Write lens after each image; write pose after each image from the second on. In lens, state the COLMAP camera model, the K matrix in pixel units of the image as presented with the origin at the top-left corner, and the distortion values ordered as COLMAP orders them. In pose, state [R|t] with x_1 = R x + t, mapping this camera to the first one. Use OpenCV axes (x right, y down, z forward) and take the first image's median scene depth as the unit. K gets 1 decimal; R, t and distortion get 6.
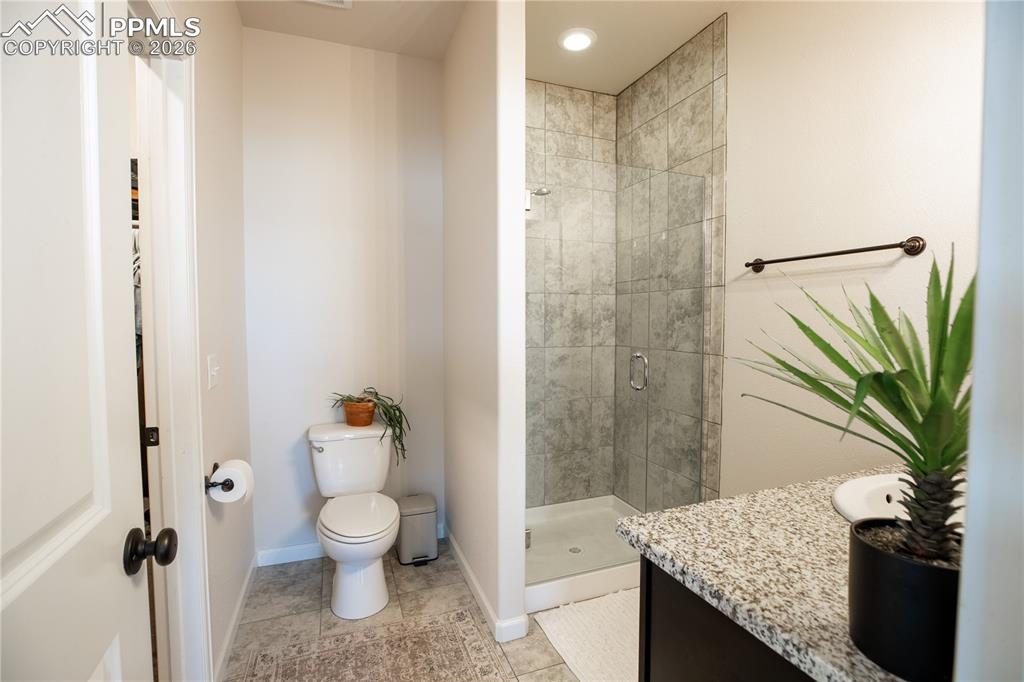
lens RADIAL K [[467.7, 0, 512.0], [0, 467.7, 341.0], [0, 0, 1]] dist [-0.042293, 0.010084]
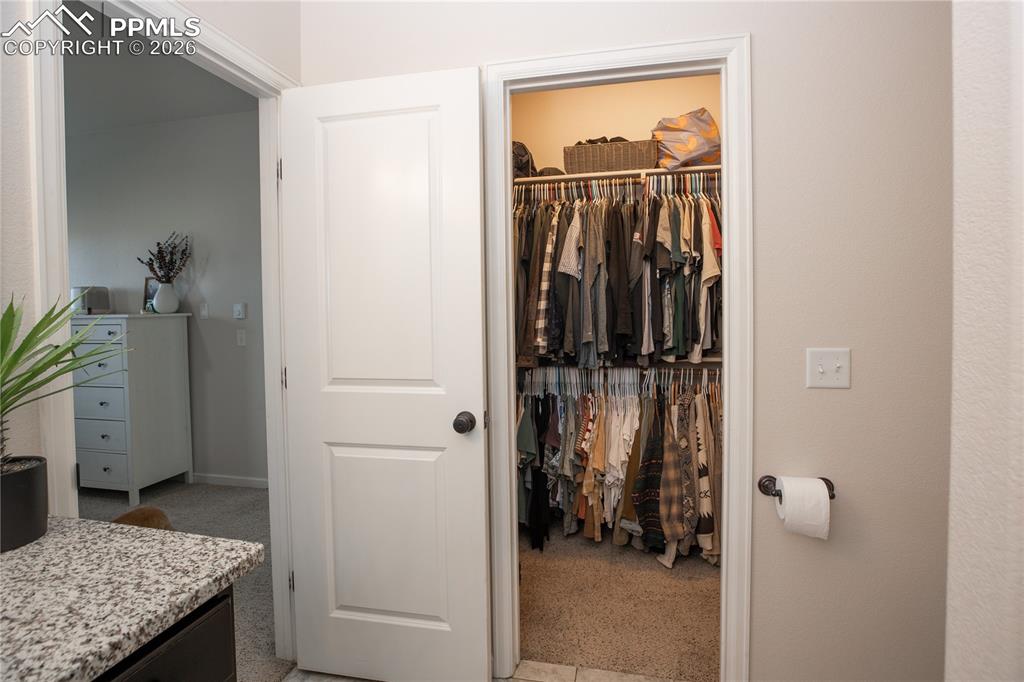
lens RADIAL K [[467.7, 0, 512.0], [0, 467.7, 341.0], [0, 0, 1]] dist [-0.042293, 0.010084]
pose [[-0.534963, 0.055581, -0.843045, 0.756910], [-0.027442, 0.996164, 0.083089, -0.097856], [0.844430, 0.067585, -0.531386, 2.024135]]
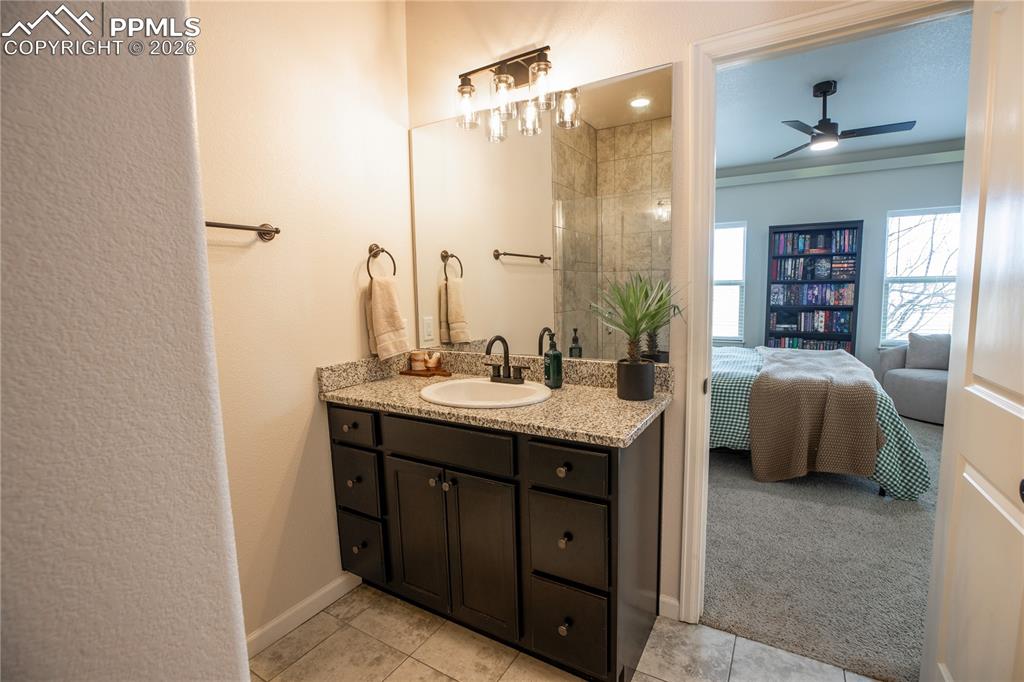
lens RADIAL K [[467.7, 0, 512.0], [0, 467.7, 341.0], [0, 0, 1]] dist [-0.042293, 0.010084]
pose [[-0.626425, -0.056606, 0.777424, -0.664122], [0.060736, 0.990783, 0.121080, -0.085592], [-0.777112, 0.123065, -0.617213, 2.258612]]
